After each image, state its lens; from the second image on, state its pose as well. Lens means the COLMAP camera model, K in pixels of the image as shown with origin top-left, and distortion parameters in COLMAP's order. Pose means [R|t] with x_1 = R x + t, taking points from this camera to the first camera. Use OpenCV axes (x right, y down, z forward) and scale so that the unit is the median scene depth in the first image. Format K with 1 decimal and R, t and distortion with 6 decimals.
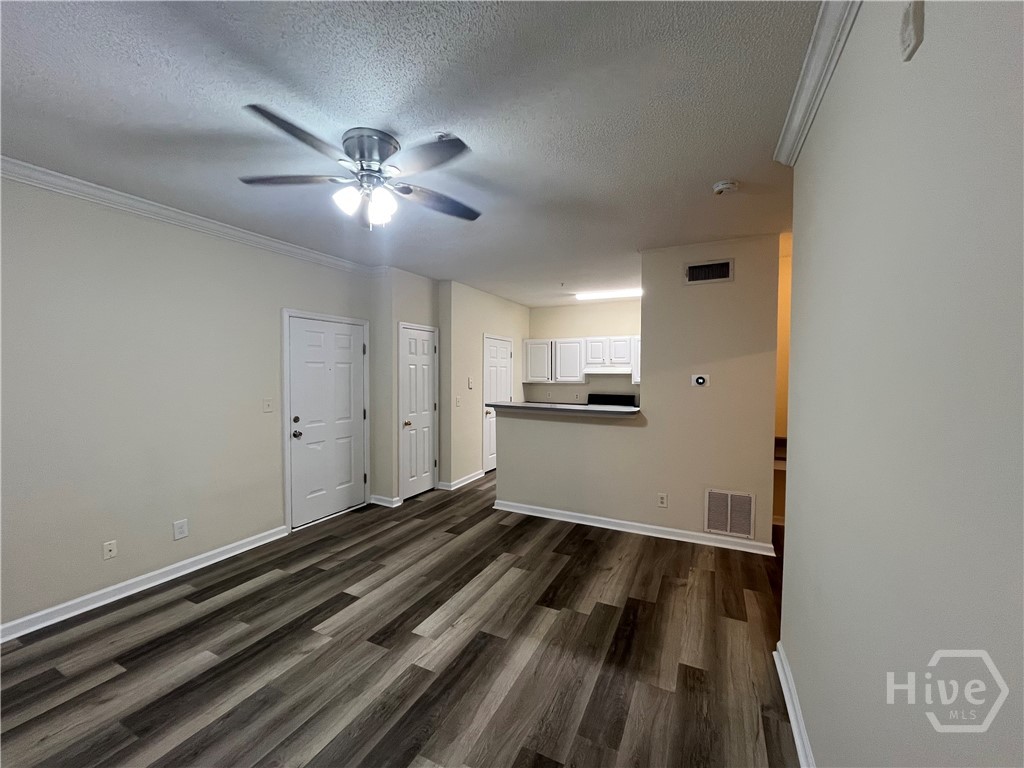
lens RADIAL K [[413.1, 0, 507.6], [0, 413.1, 381.2], [0, 0, 1]] dist [0.000429, -0.000099]
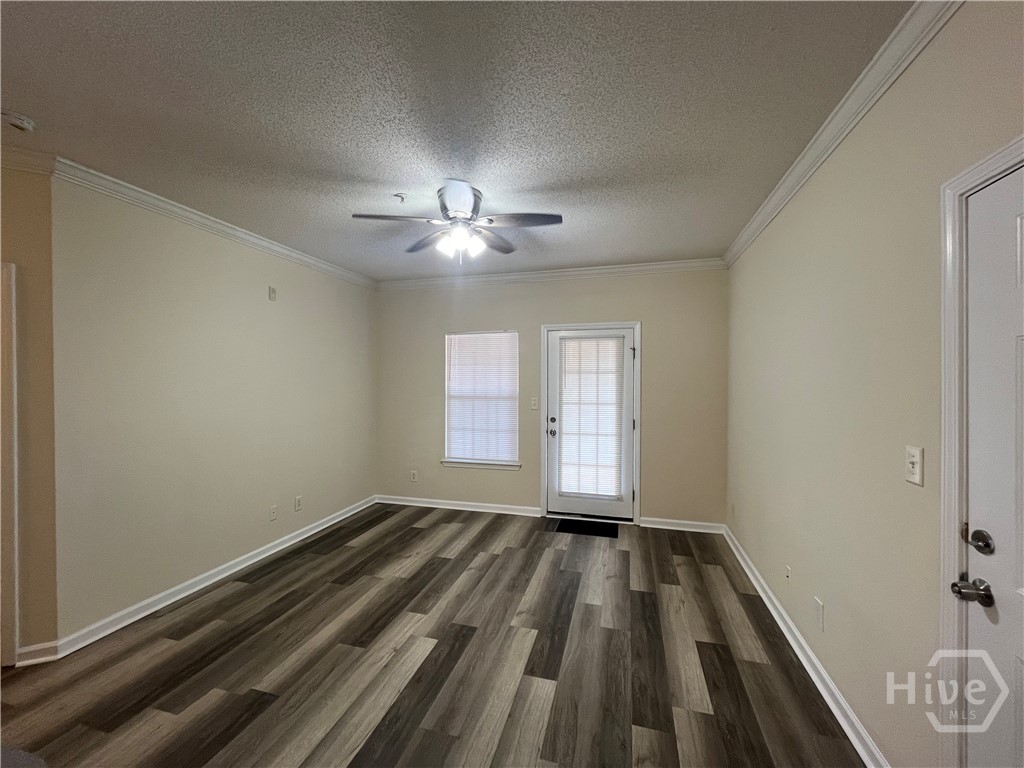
lens RADIAL K [[413.1, 0, 510.8], [0, 413.1, 384.5], [0, 0, 1]] dist [0.000429, -0.000099]
pose [[-0.982569, -0.005735, -0.185811, -0.212278], [-0.011446, 0.999494, 0.029678, -0.035671], [0.185547, 0.031287, -0.982137, 1.945830]]
